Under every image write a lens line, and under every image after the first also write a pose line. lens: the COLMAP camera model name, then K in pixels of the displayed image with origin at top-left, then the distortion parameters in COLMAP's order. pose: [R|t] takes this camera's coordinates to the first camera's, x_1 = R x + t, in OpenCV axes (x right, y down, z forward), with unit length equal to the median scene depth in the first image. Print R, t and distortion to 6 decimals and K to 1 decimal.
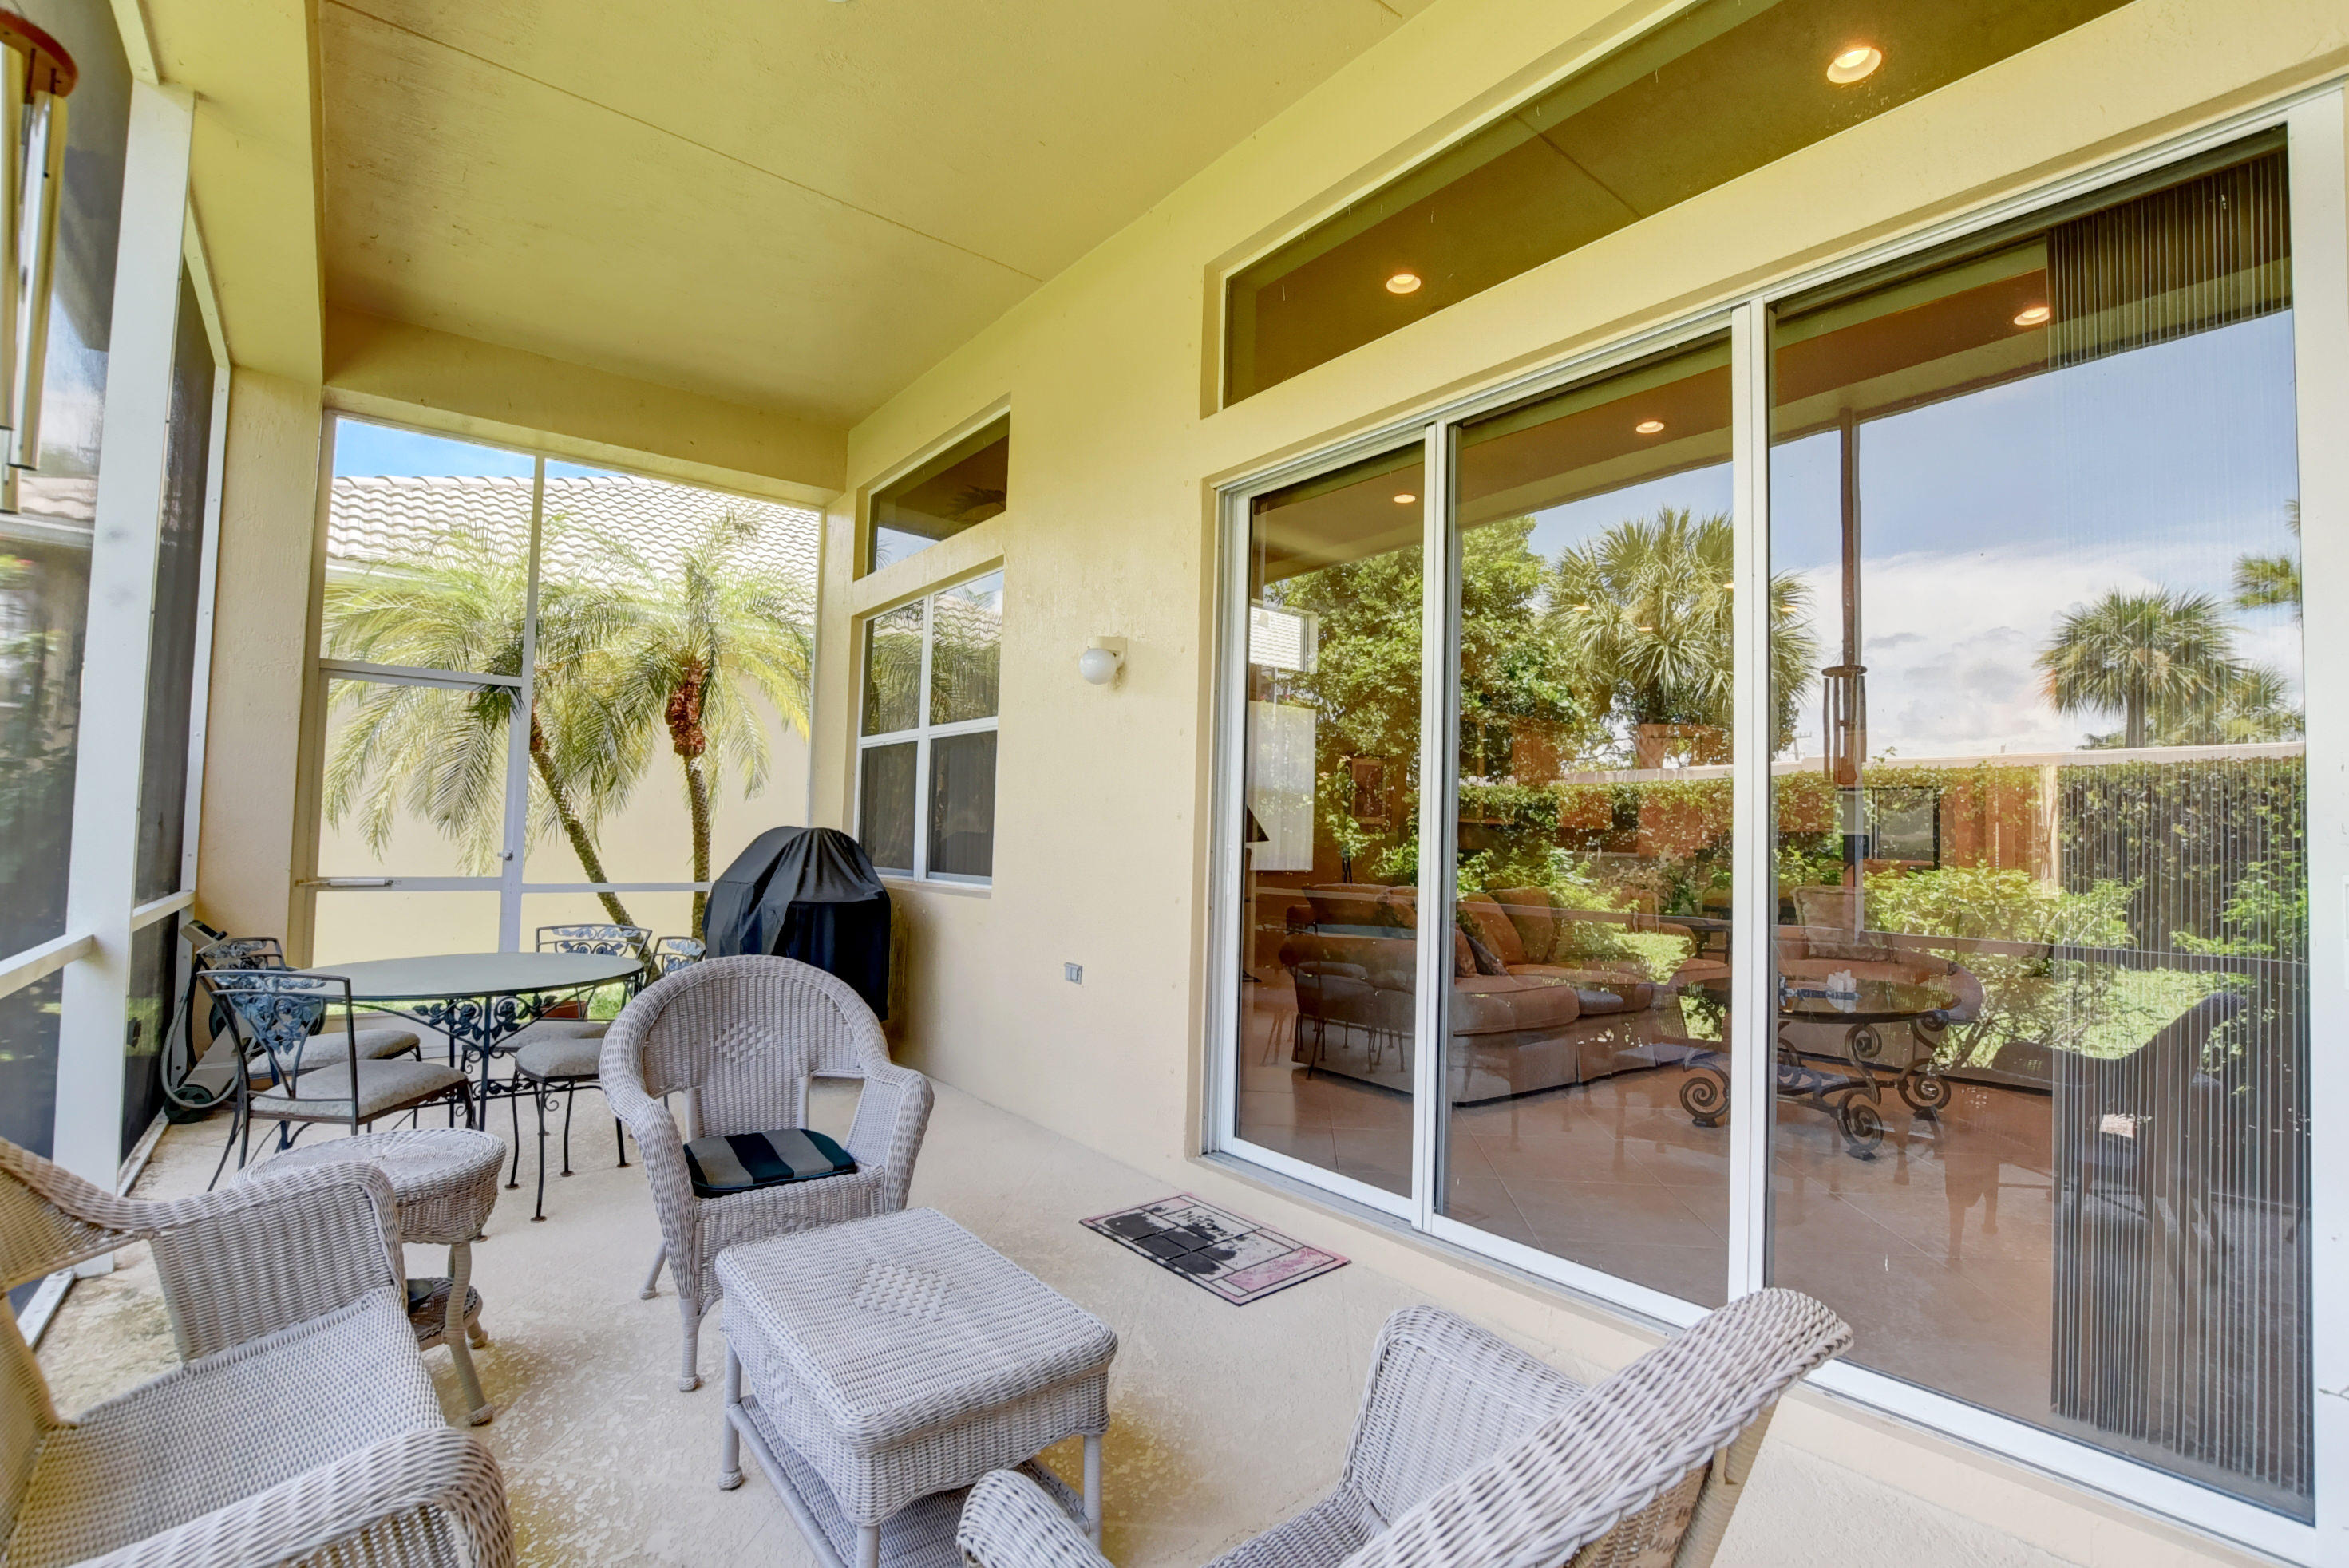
lens RADIAL K [[1024.8, 0, 1166.0], [0, 1024.8, 796.1], [0, 0, 1]] dist [-0.024193, -0.000201]
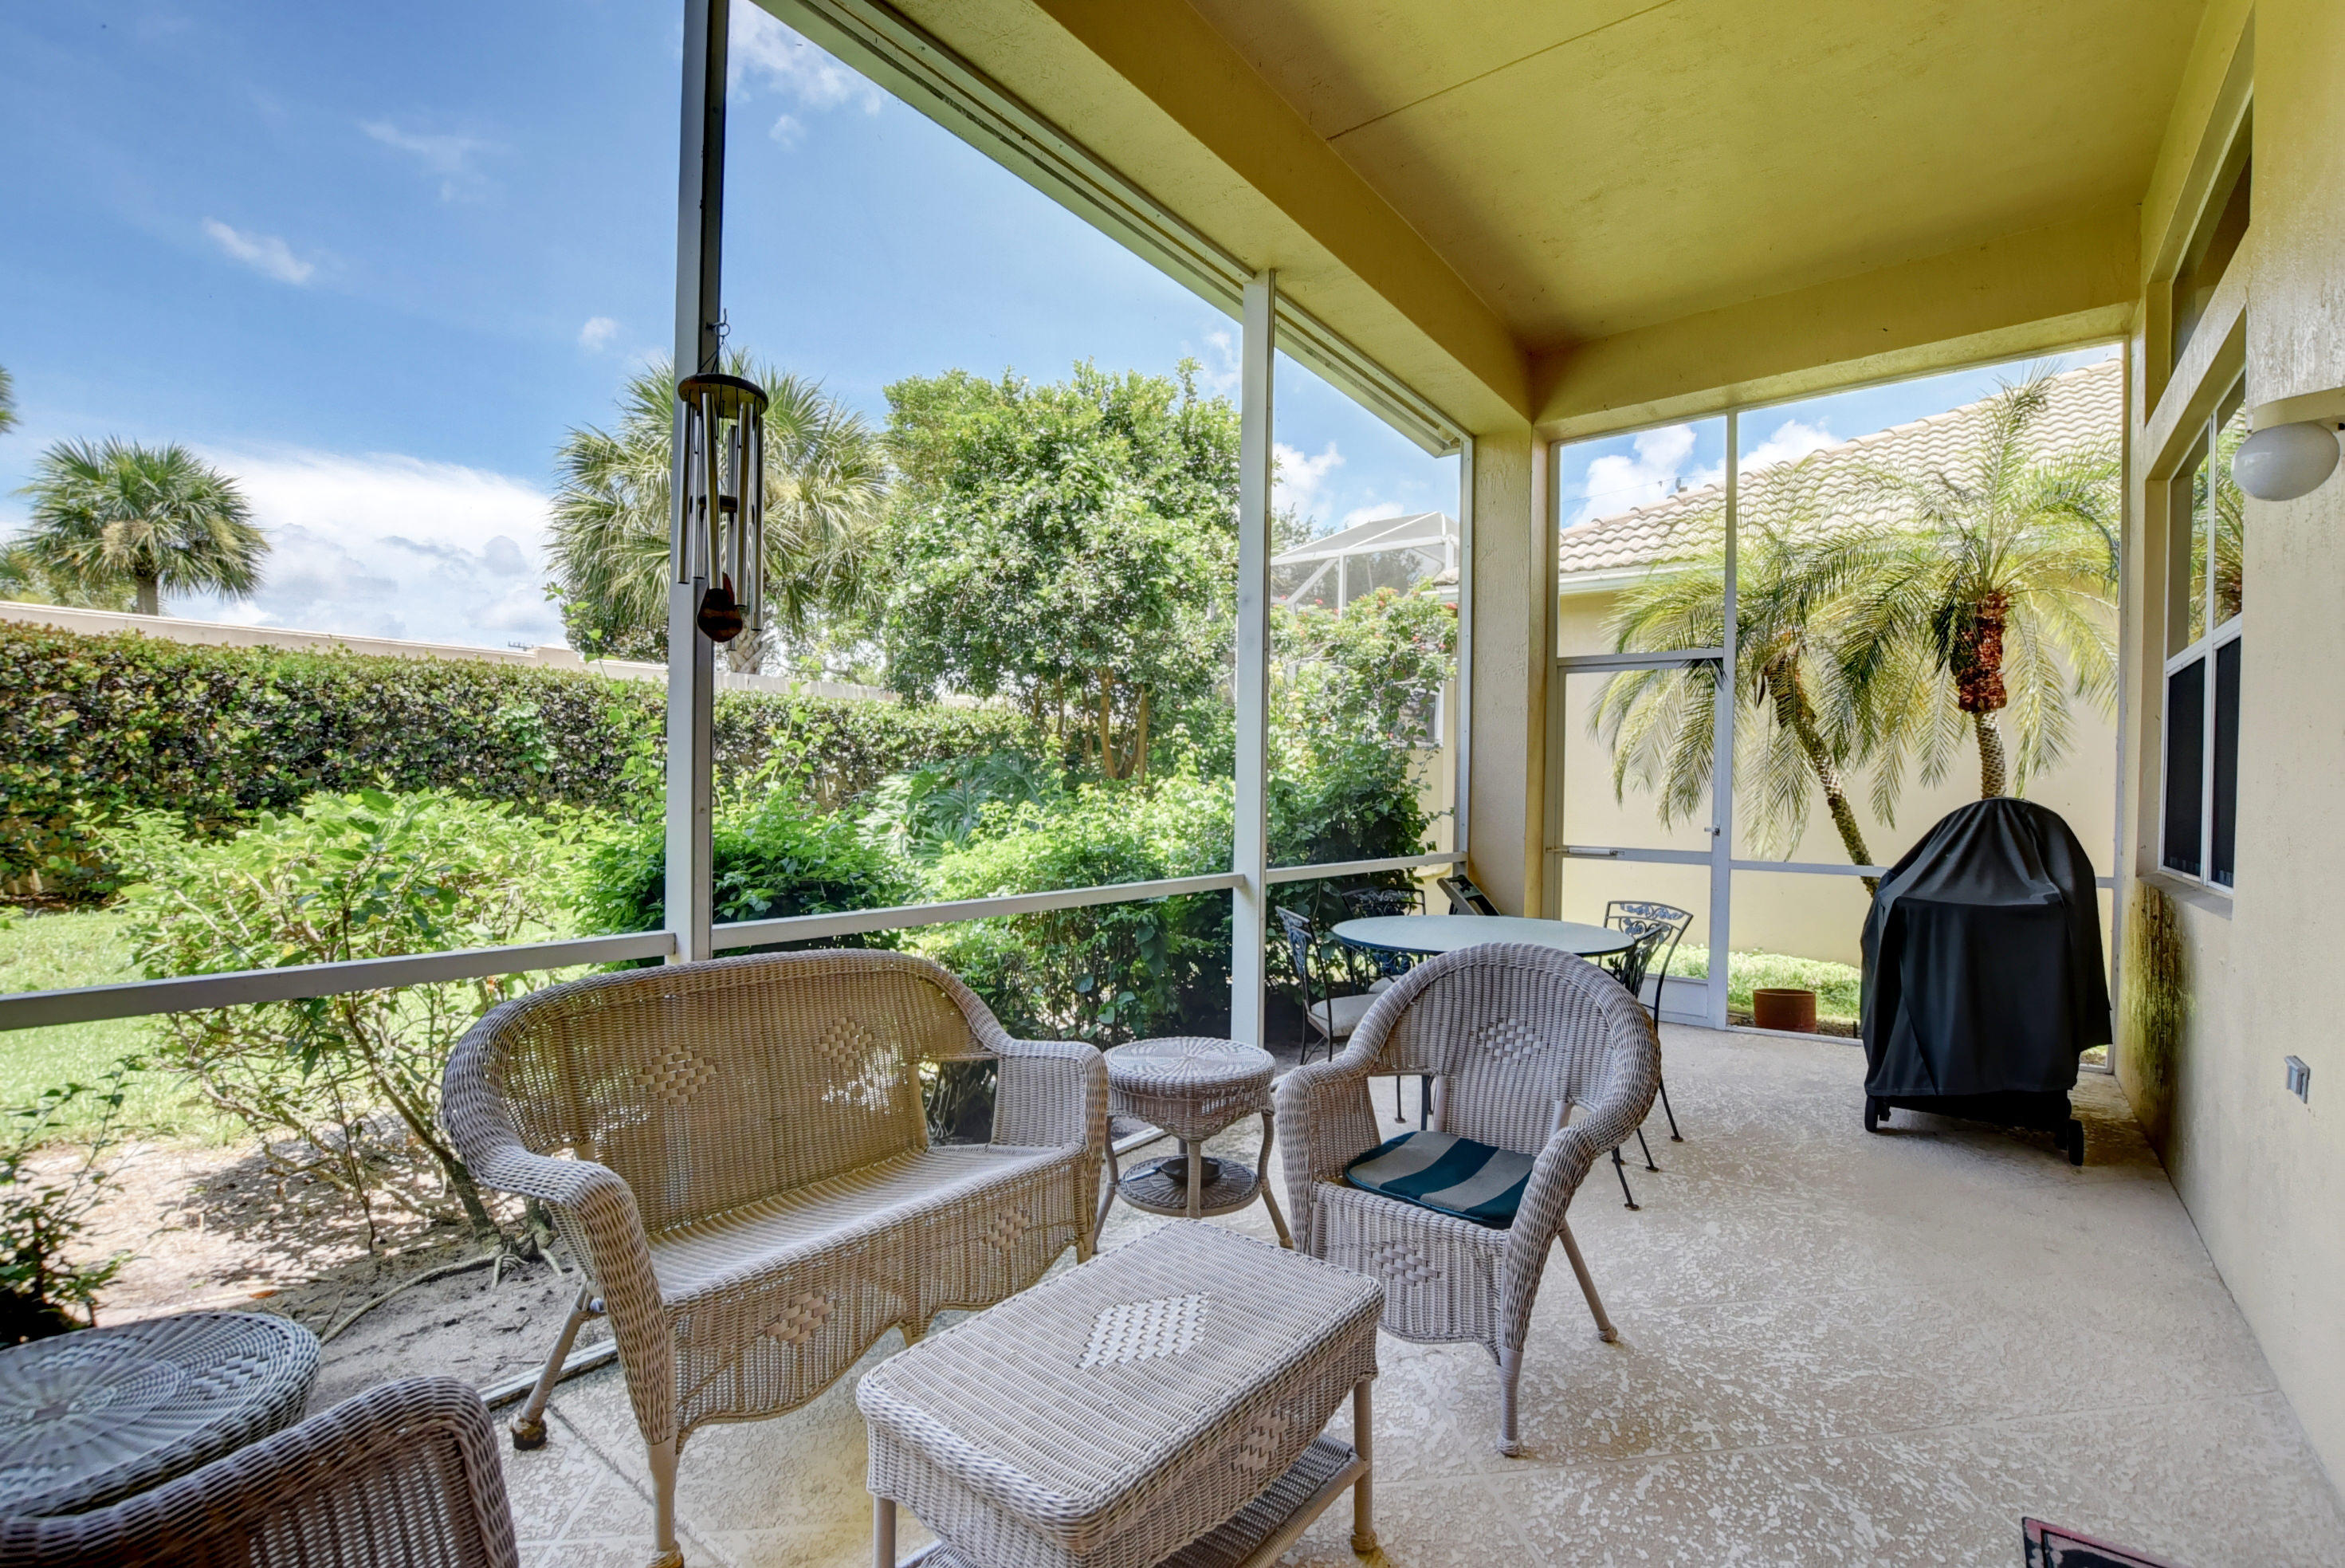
lens RADIAL K [[1030.1, 0, 1178.2], [0, 1030.1, 789.5], [0, 0, 1]] dist [-0.042662, 0.004963]
pose [[0.236476, -0.017619, -0.971478, 0.204630], [0.031328, 0.999454, -0.010501, 0.014521], [0.971132, -0.027952, 0.236899, 0.288848]]
